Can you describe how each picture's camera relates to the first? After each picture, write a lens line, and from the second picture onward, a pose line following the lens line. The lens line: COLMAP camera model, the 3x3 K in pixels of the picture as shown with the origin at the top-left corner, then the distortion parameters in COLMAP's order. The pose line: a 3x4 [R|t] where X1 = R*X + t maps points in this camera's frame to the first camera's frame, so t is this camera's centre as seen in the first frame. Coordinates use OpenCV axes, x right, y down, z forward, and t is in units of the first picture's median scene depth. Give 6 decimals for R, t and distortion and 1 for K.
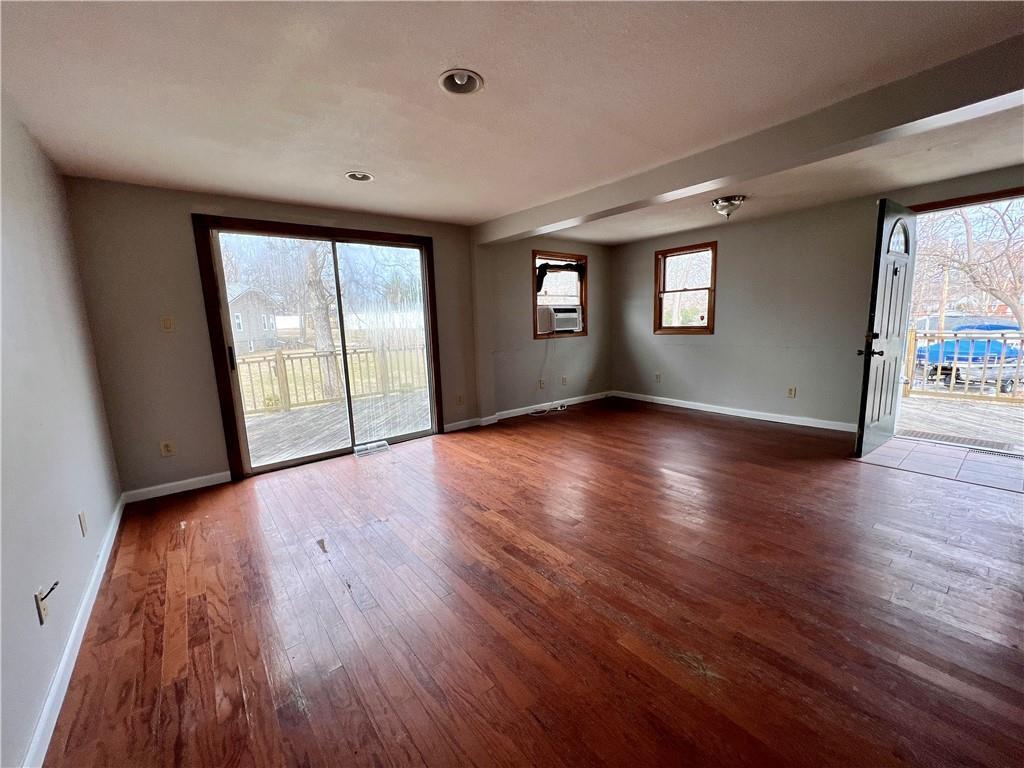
lens RADIAL K [[408.5, 0, 508.9], [0, 408.5, 384.2], [0, 0, 1]] dist [0.001168, 0.000160]
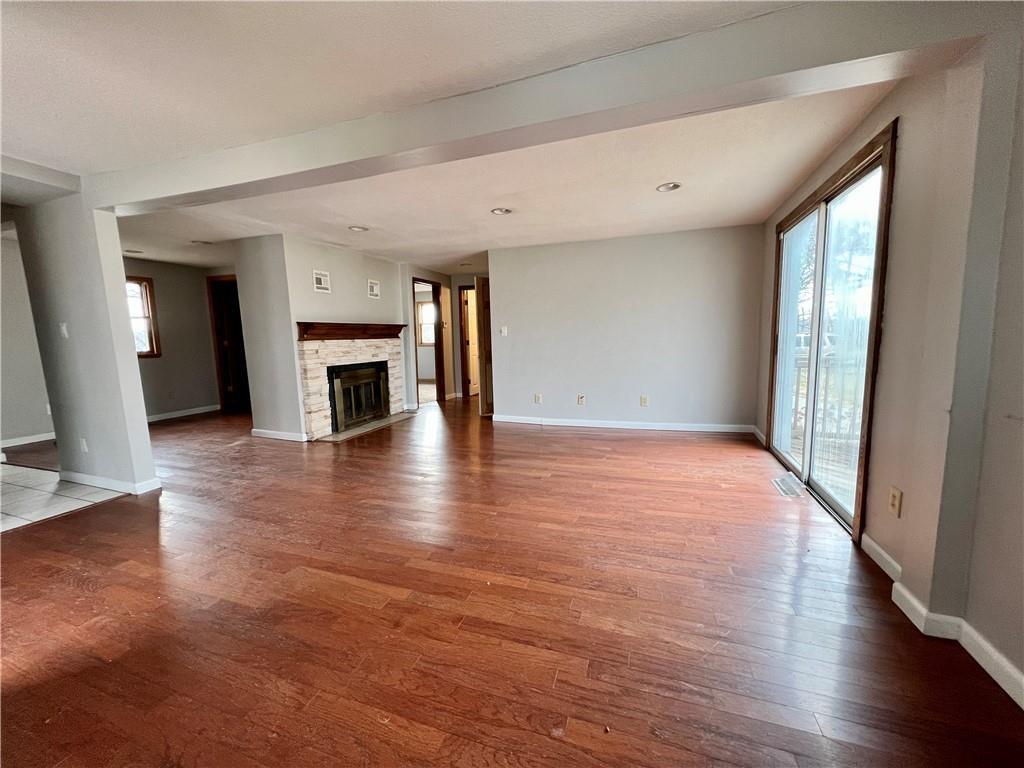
lens RADIAL K [[407.7, 0, 512.0], [0, 407.7, 384.0], [0, 0, 1]] dist [-0.002695, -0.000282]
pose [[-0.838874, 0.125722, -0.529608, 0.505082], [-0.025484, 0.962823, 0.268928, -0.222679], [0.543729, 0.239093, -0.804483, 1.398724]]
